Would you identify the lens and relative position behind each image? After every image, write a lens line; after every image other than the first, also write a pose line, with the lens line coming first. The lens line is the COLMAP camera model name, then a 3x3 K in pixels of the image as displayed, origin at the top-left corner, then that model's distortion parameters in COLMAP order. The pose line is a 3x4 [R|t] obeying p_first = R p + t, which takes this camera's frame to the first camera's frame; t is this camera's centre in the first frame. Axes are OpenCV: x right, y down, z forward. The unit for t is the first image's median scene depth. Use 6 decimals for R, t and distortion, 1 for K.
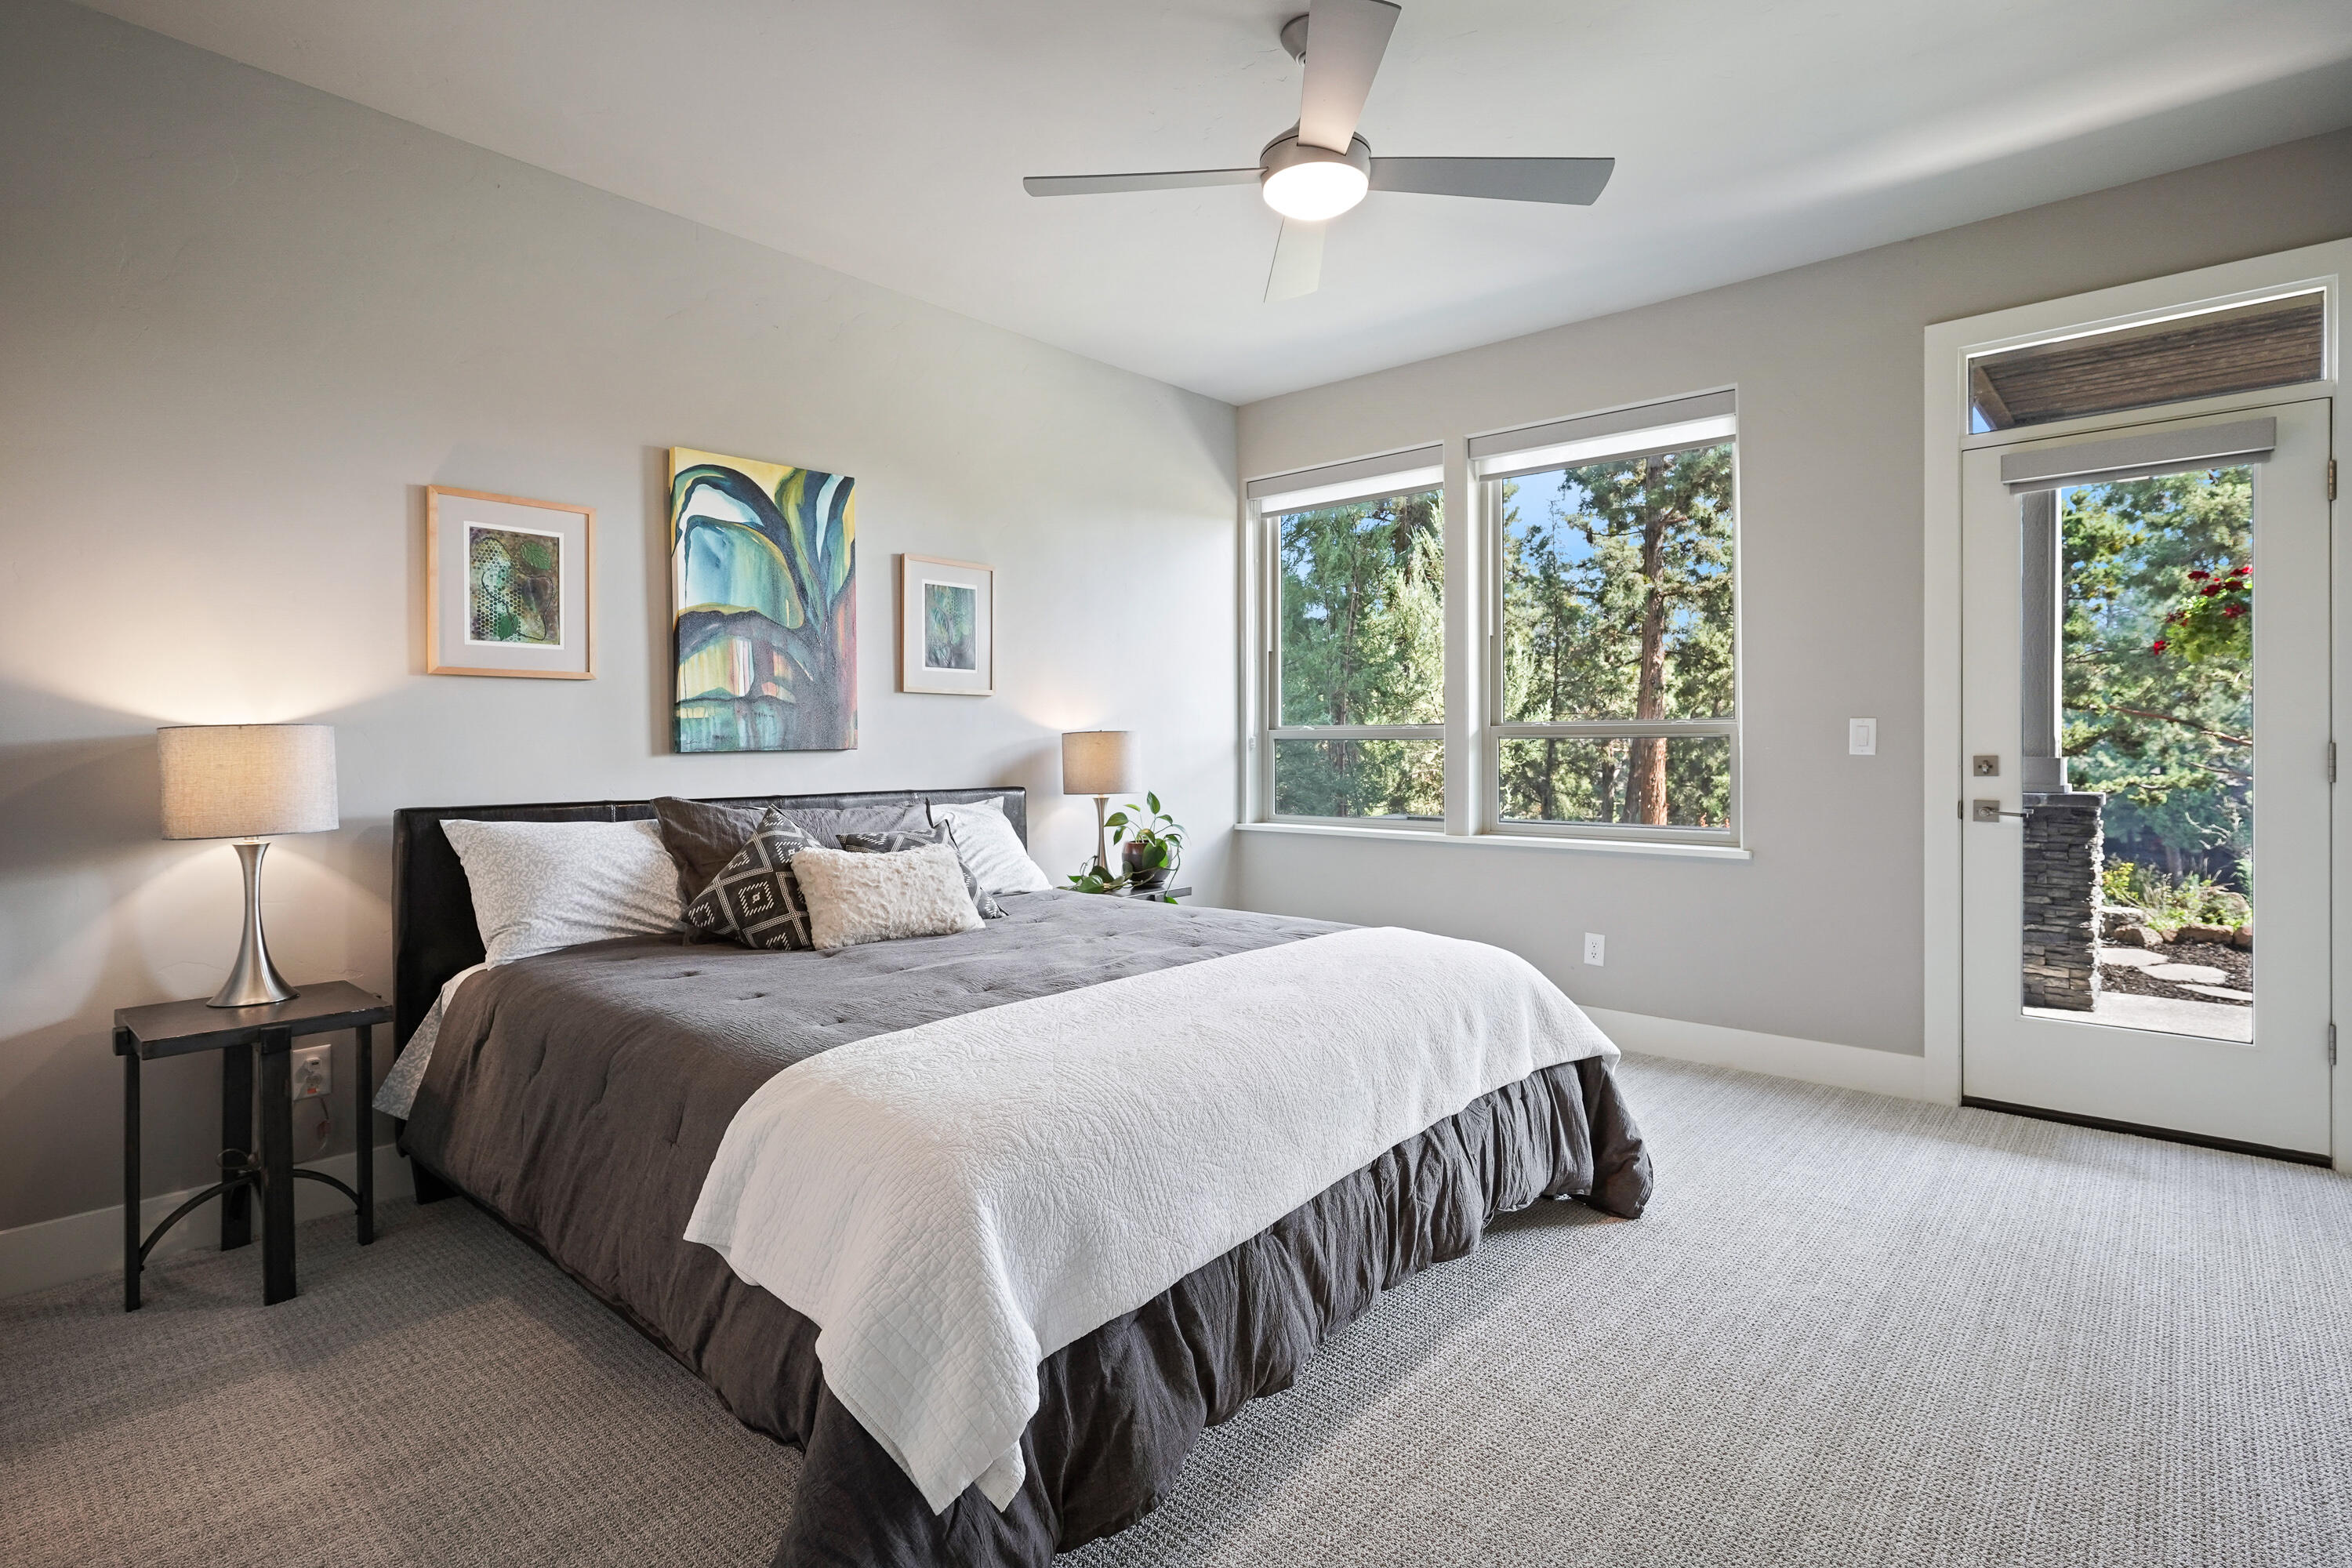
lens RADIAL K [[1155.7, 0, 1160.1], [0, 1155.7, 748.1], [0, 0, 1]] dist [-0.011227, 0.006908]
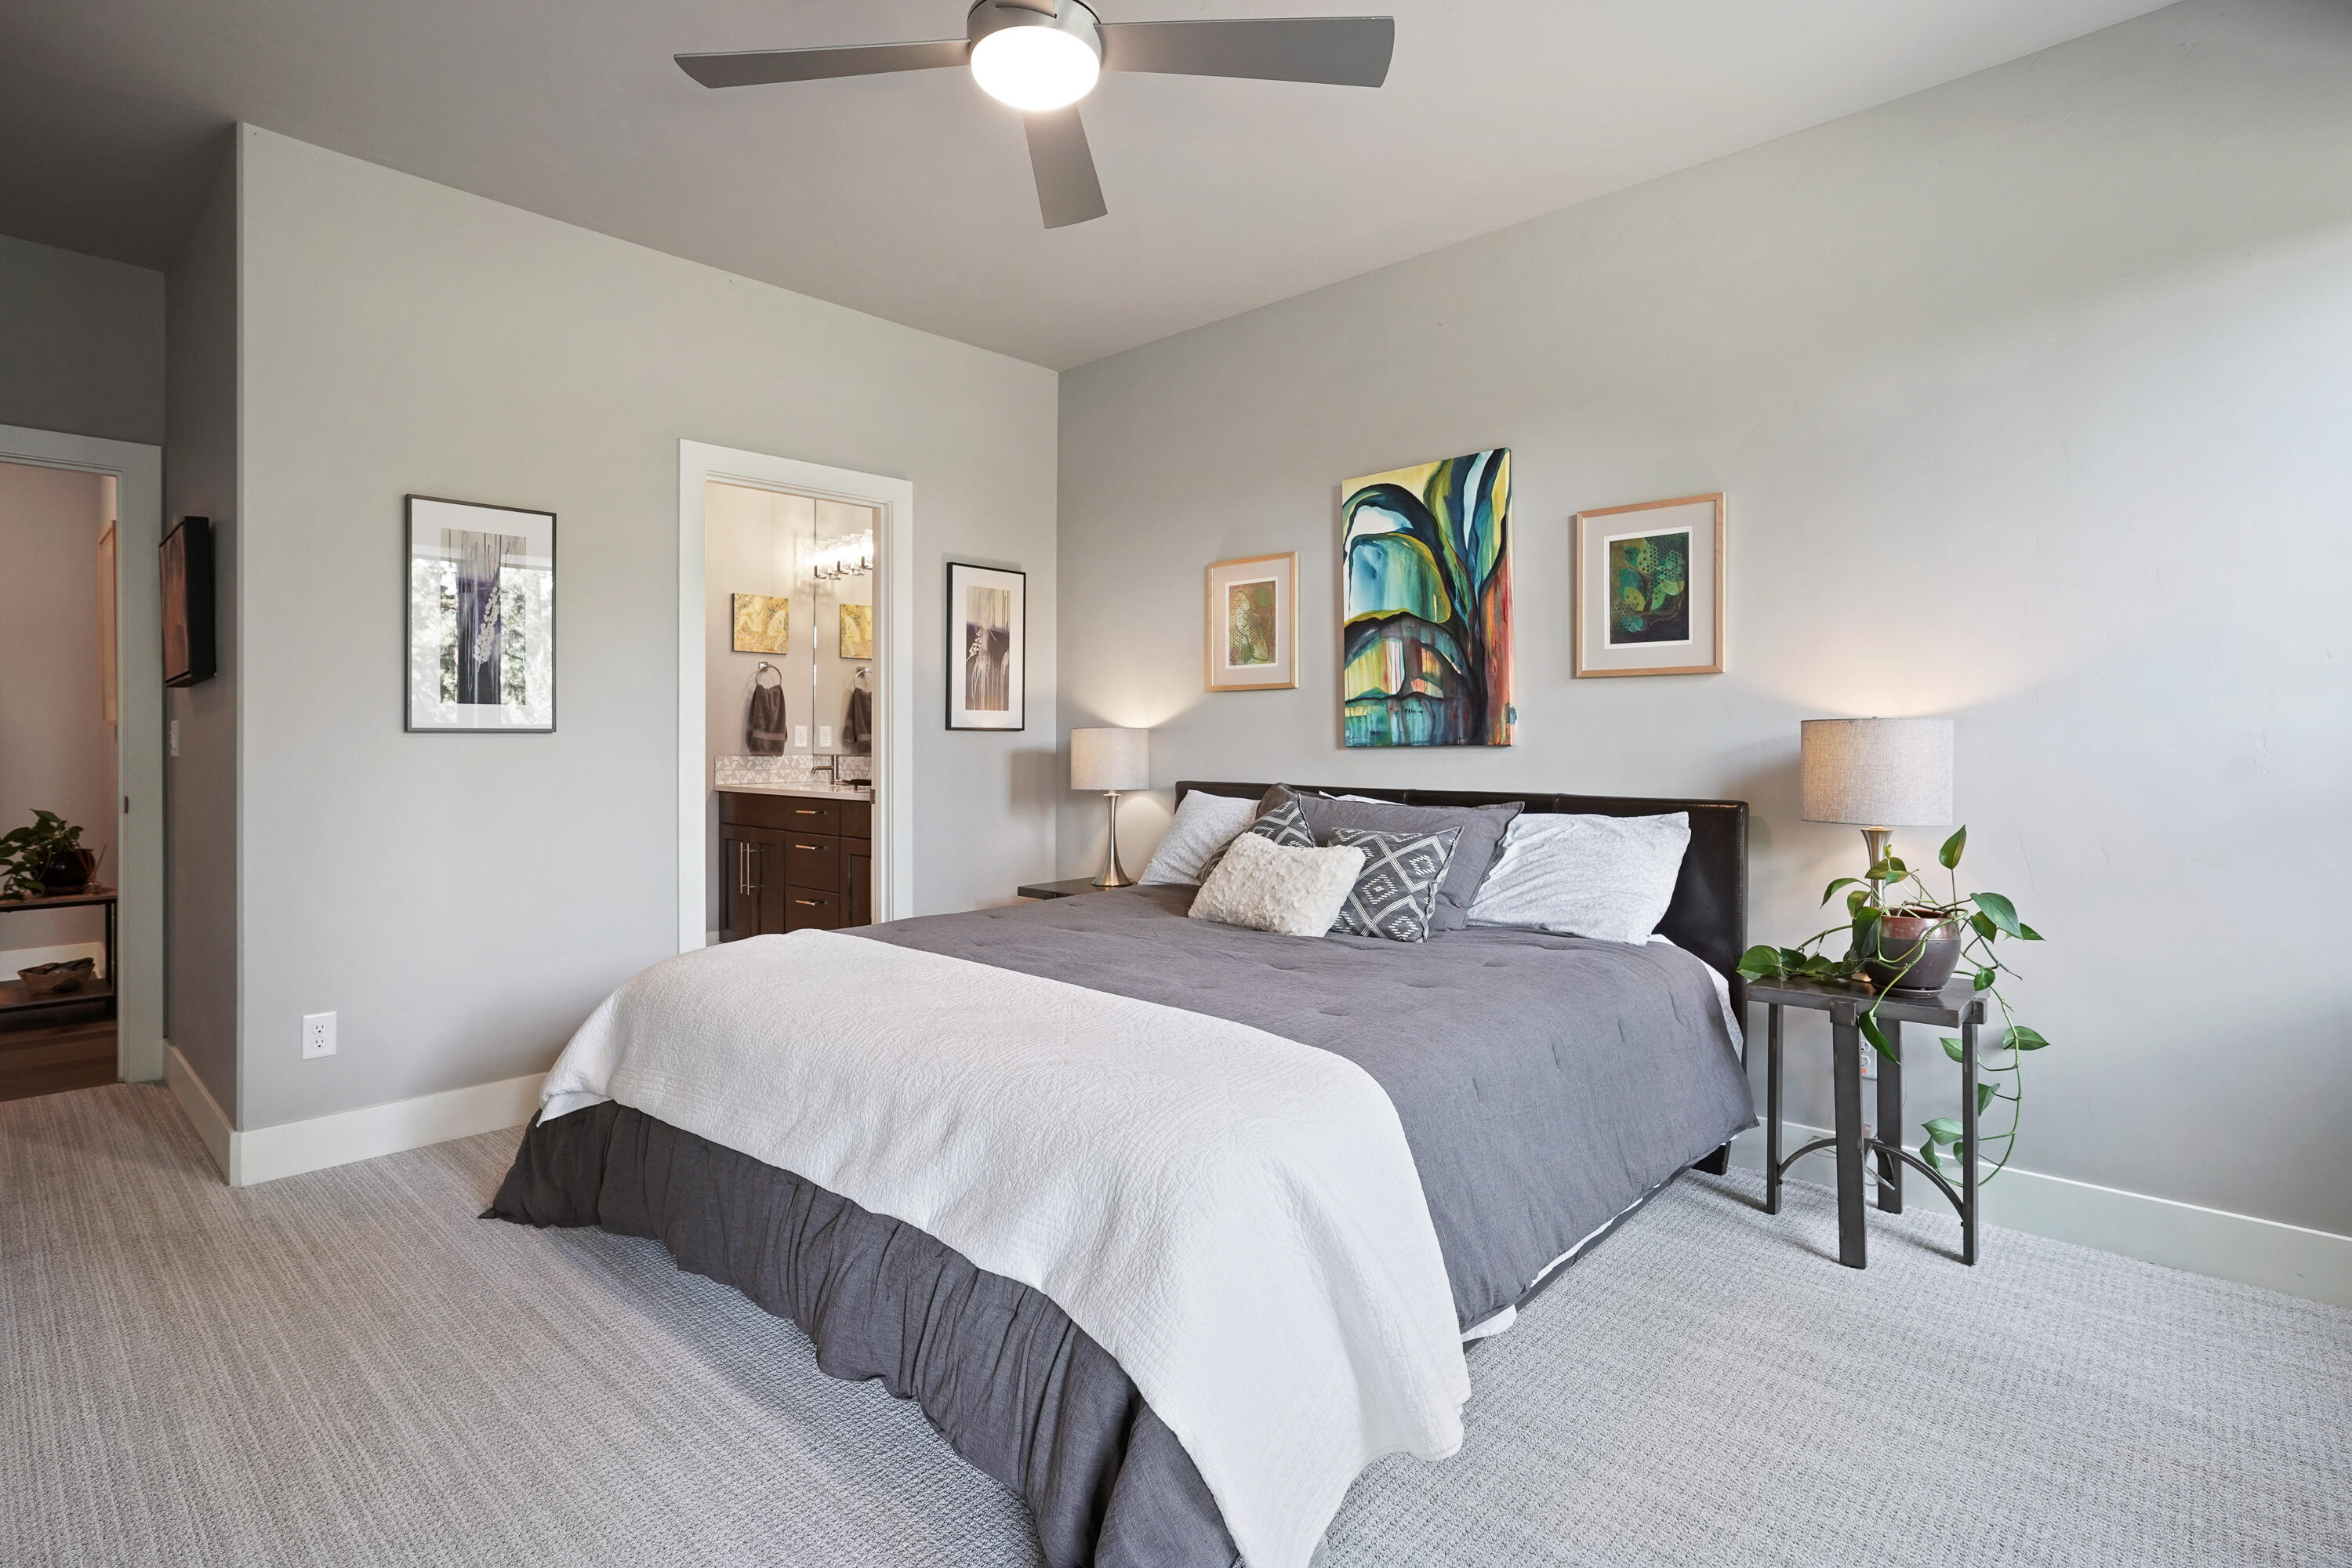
lens RADIAL K [[1155.7, 0, 1163.4], [0, 1155.7, 734.4], [0, 0, 1]] dist [-0.011227, 0.006908]
pose [[-0.016353, 0.000511, -0.999866, 0.698773], [-0.000092, 1.000000, 0.000512, -0.008320], [0.999866, 0.000101, -0.016353, 0.797549]]
